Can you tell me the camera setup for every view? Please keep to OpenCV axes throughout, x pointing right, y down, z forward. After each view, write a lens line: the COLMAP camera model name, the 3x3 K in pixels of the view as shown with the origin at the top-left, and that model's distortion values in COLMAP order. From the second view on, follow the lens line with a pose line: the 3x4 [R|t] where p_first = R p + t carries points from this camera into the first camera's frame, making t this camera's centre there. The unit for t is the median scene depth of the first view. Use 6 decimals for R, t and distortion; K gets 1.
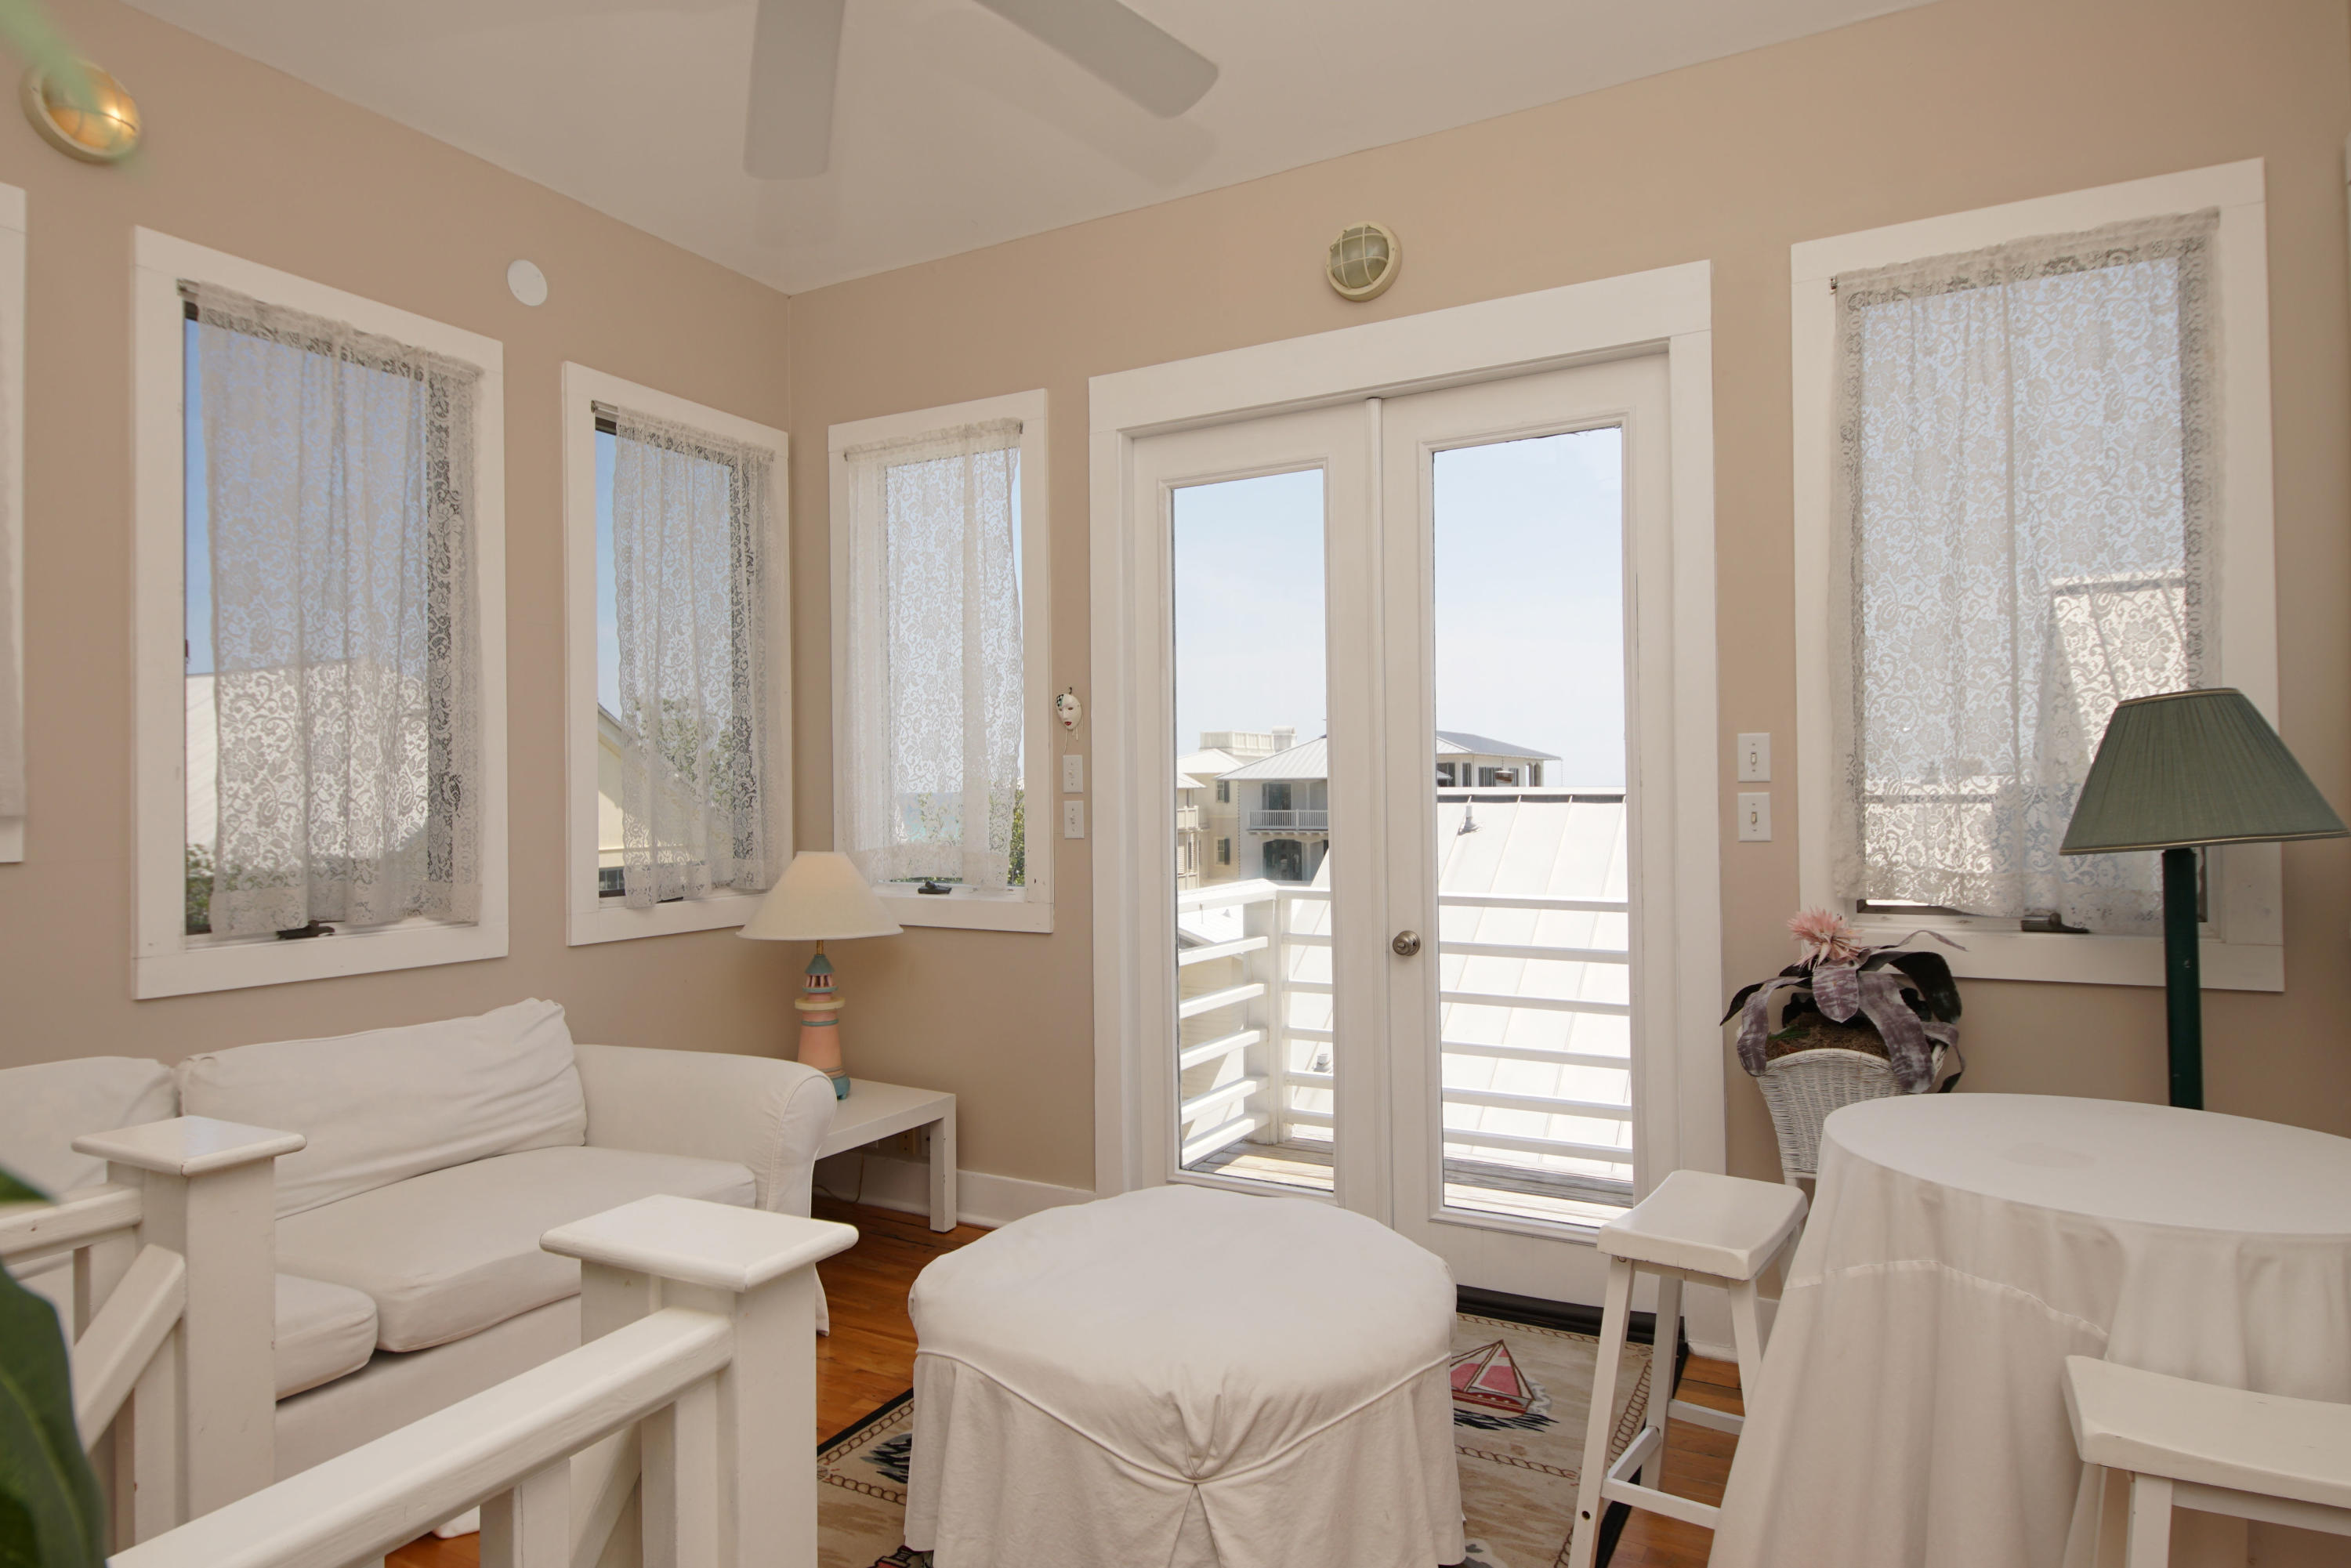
lens RADIAL K [[1330.2, 0, 1154.9], [0, 1330.2, 769.1], [0, 0, 1]] dist [0.045815, -0.023241]
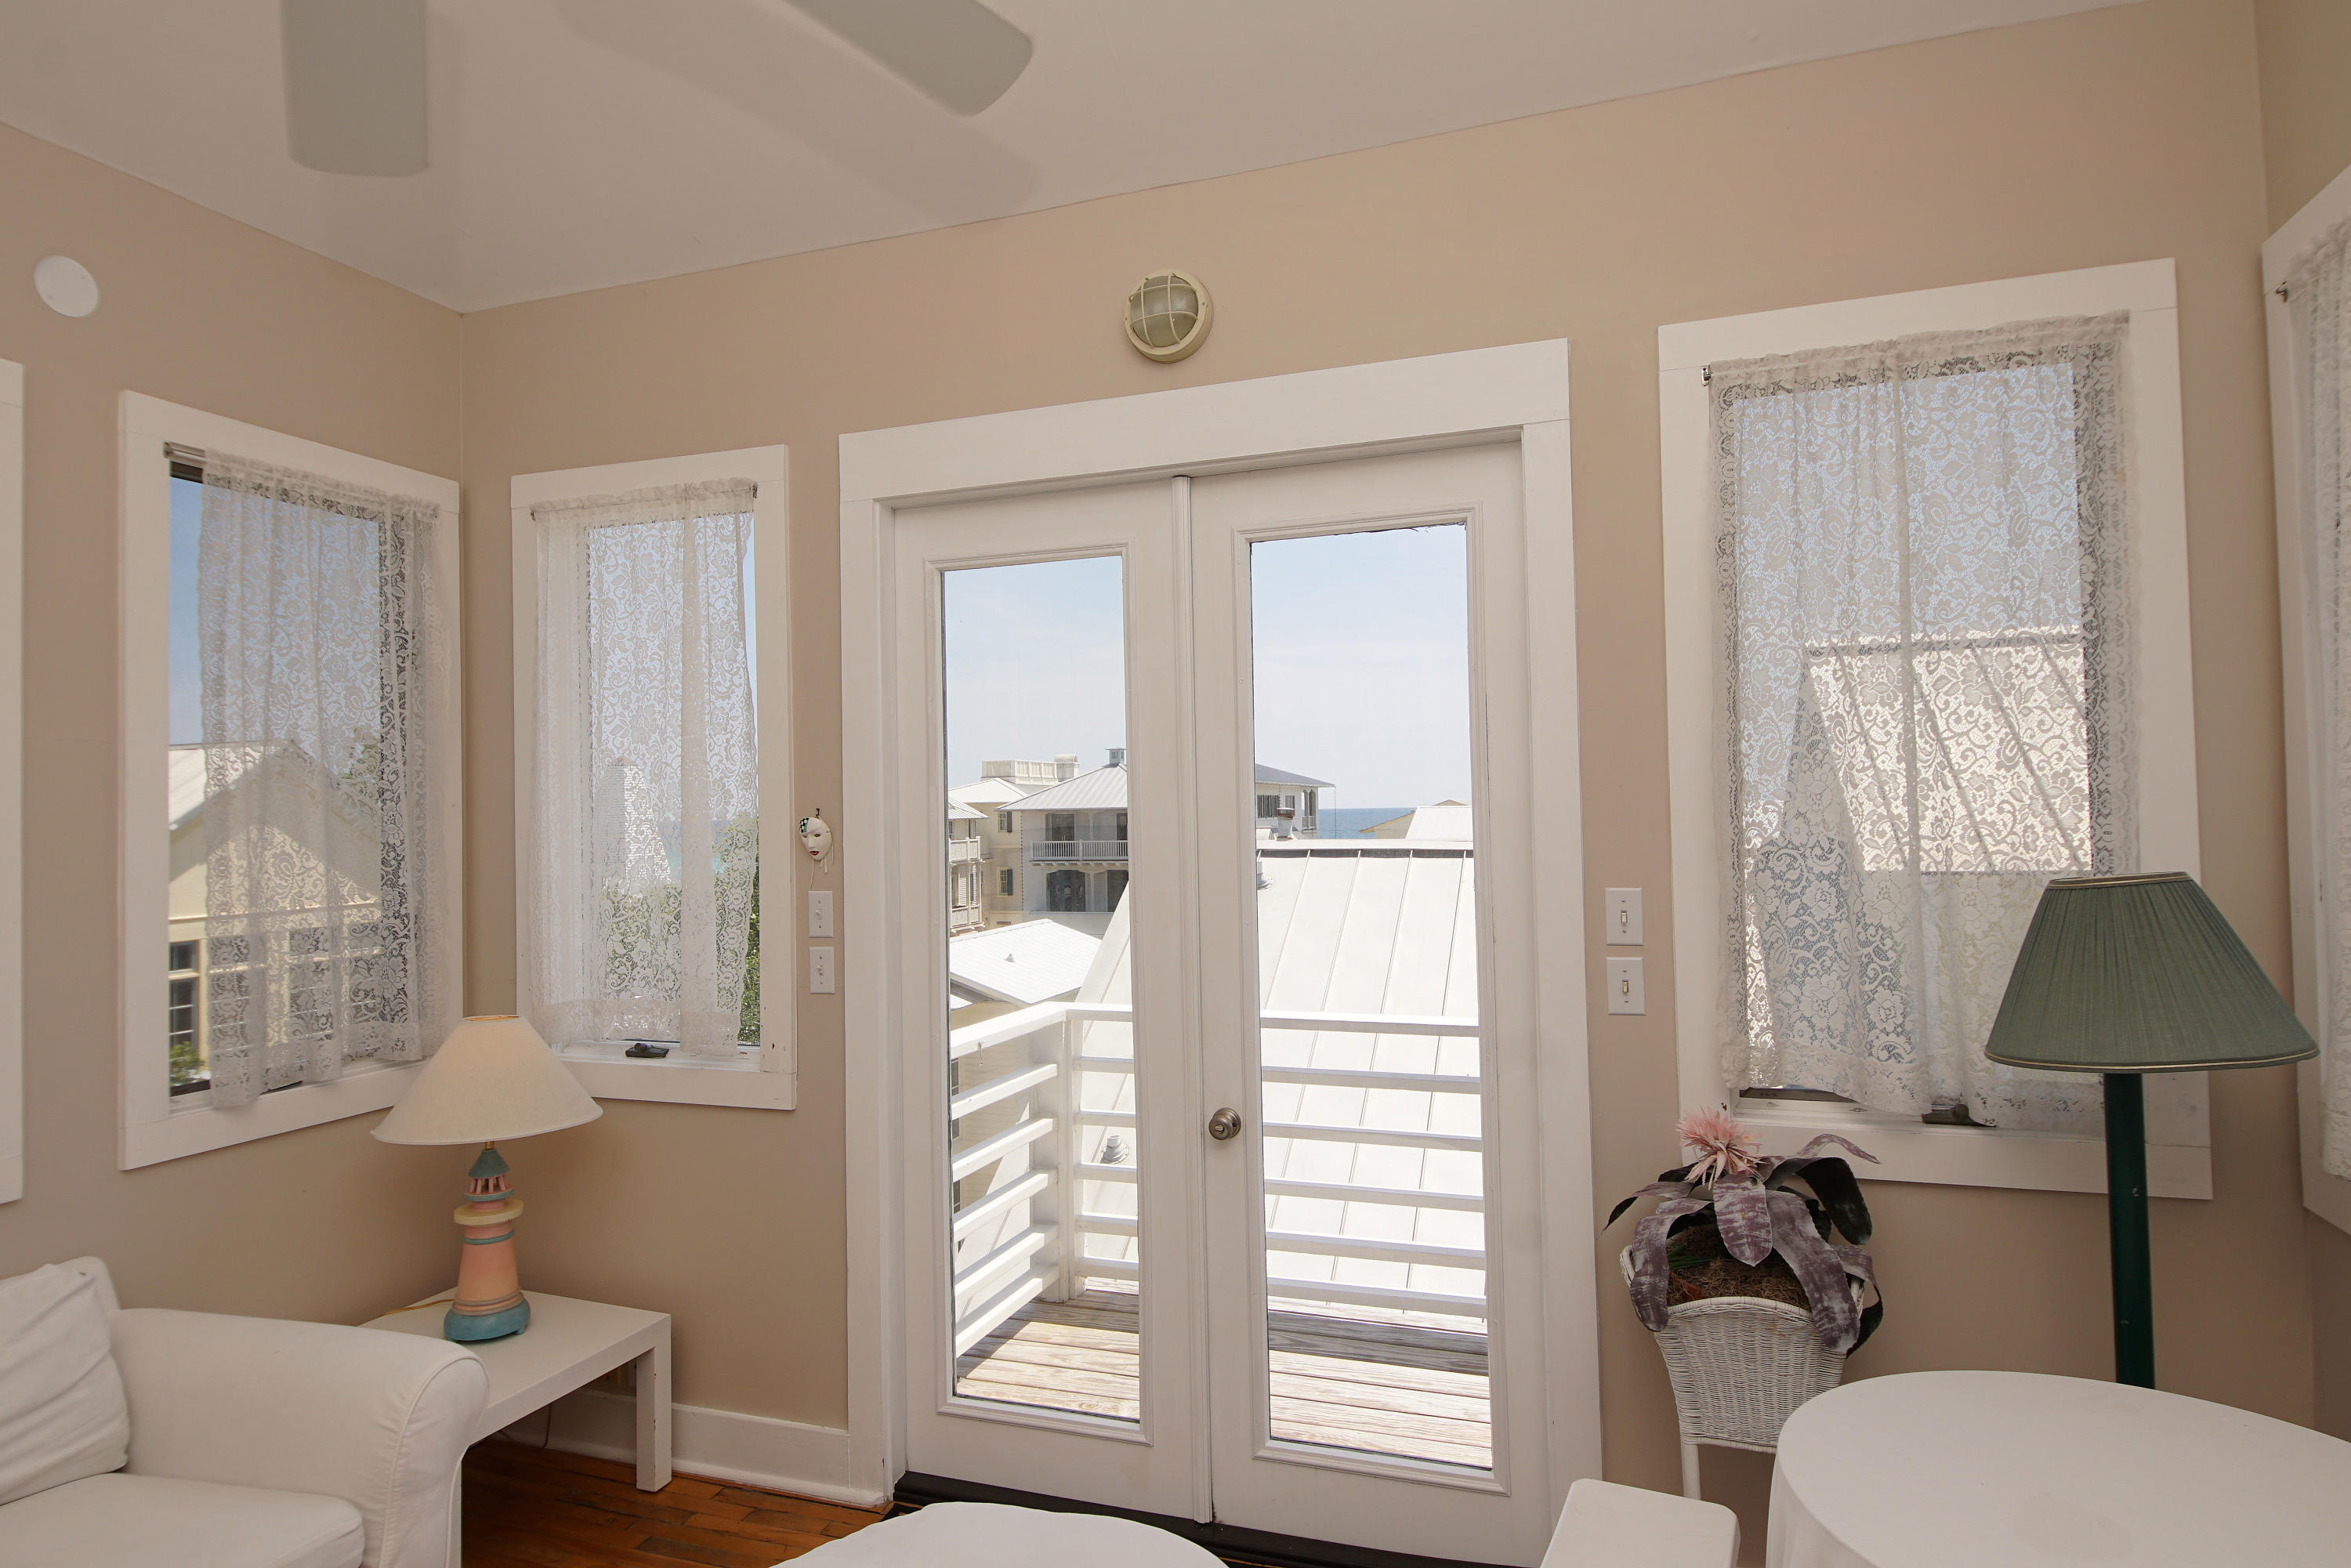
lens RADIAL K [[1330.2, 0, 1144.8], [0, 1330.2, 771.6], [0, 0, 1]] dist [0.045815, -0.023241]
pose [[0.987910, -0.004032, 0.154975, 0.009335], [0.006488, 0.999861, -0.015343, -0.075955], [-0.154892, 0.016163, 0.987799, 0.168452]]
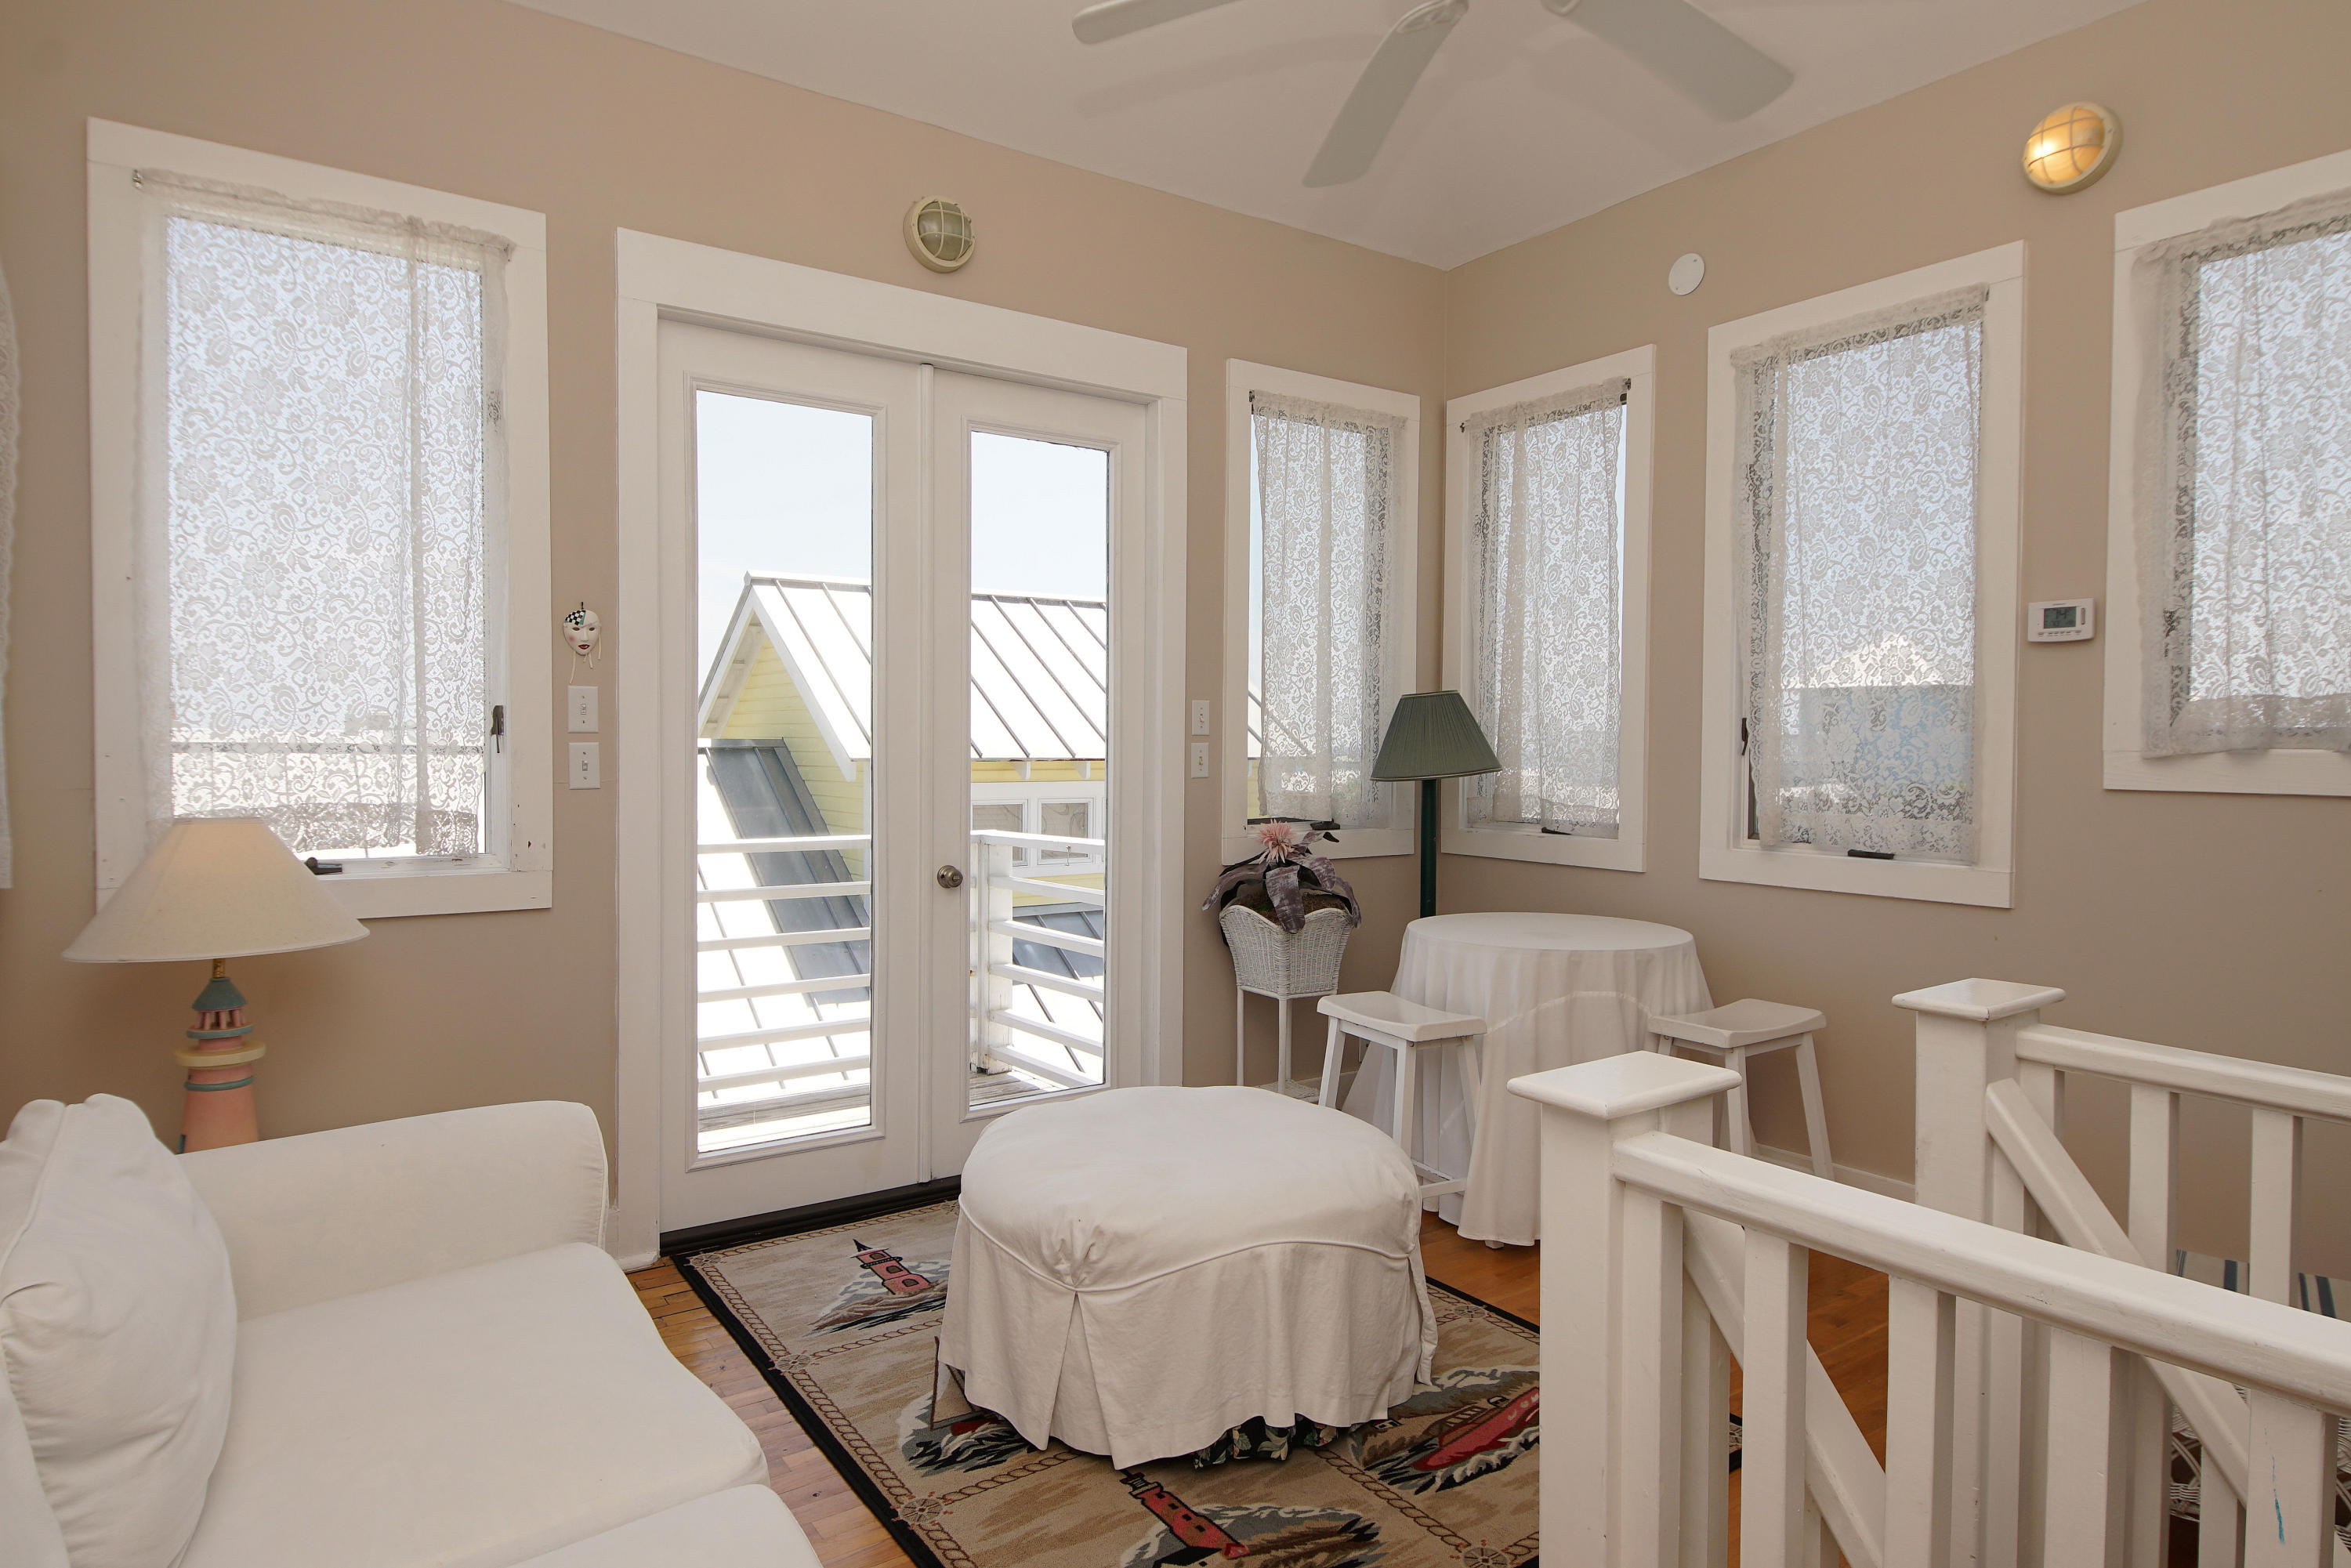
lens RADIAL K [[1330.2, 0, 1171.1], [0, 1330.2, 783.7], [0, 0, 1]] dist [0.045815, -0.023241]
pose [[0.456725, -0.015281, 0.889477, -0.674680], [-0.026025, 0.999195, 0.030529, 0.014854], [-0.889227, -0.037092, 0.455959, 0.330132]]
